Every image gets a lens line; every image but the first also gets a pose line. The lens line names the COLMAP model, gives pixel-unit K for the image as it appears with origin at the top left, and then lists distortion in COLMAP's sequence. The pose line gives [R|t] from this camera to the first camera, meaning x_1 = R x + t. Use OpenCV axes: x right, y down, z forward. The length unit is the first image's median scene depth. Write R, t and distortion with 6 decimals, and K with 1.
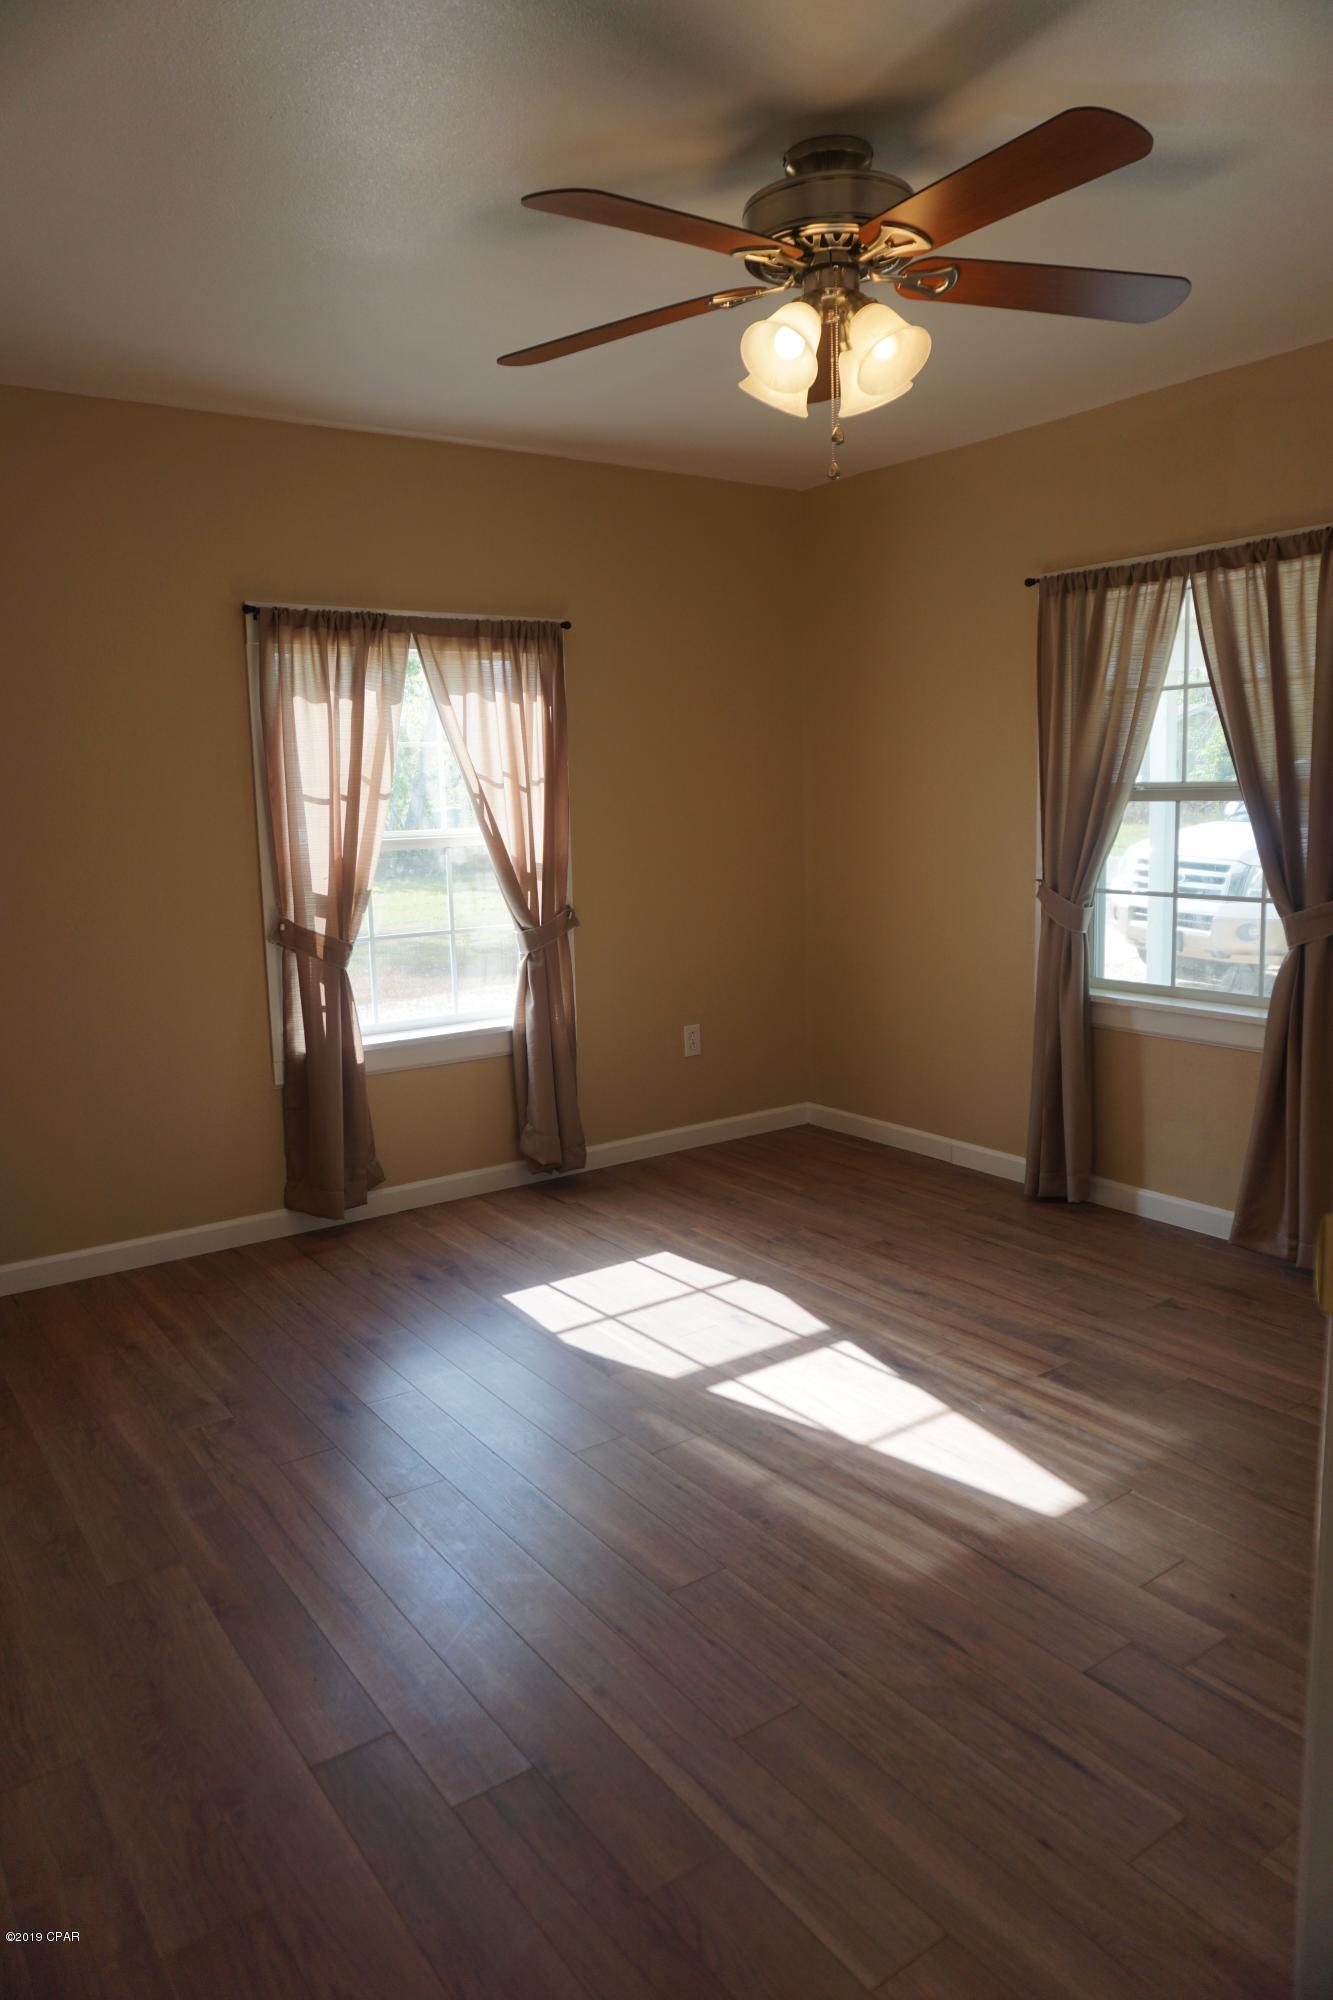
lens RADIAL K [[1333.2, 0, 670.5], [0, 1333.2, 1003.0], [0, 0, 1]] dist [-0.037966, 0.024477]
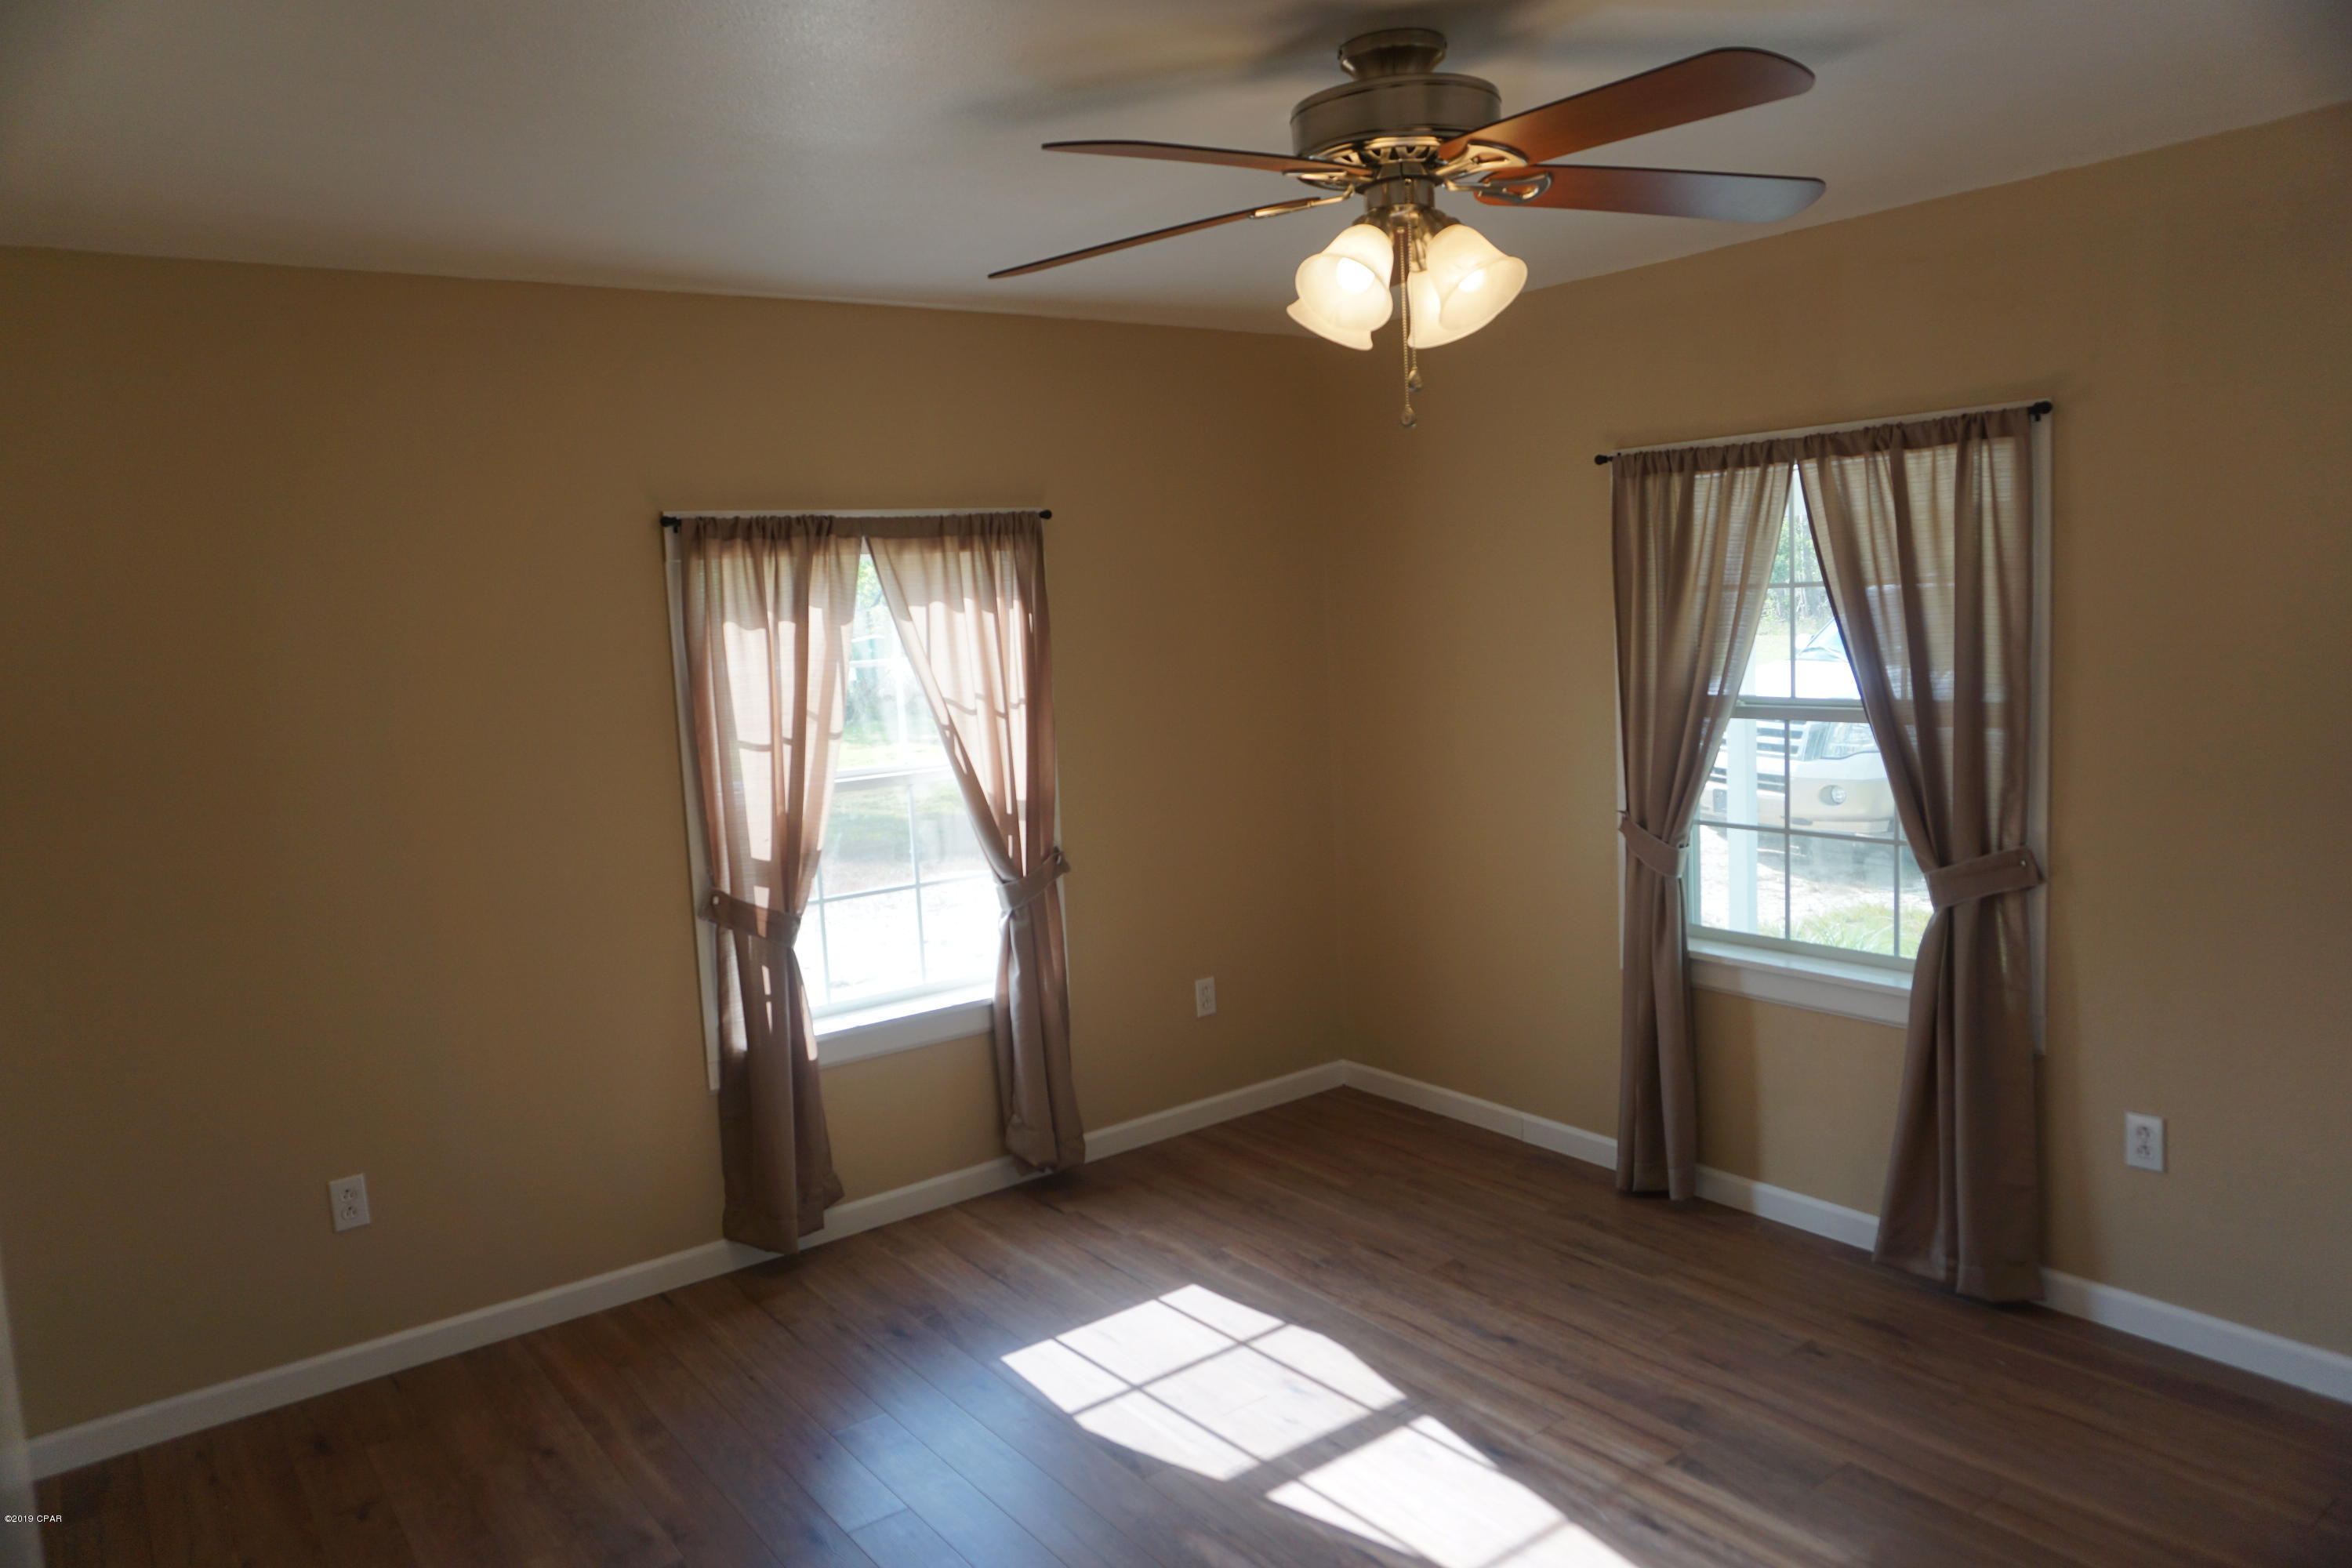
lens RADIAL K [[1567.8, 0, 1168.1], [0, 1567.8, 784.6], [0, 0, 1]] dist [-0.037966, 0.024477]
pose [[0.999308, -0.026248, 0.026345, -0.036233], [0.026986, 0.999241, -0.028076, -0.095278], [-0.025588, 0.028768, 0.999259, 0.024700]]
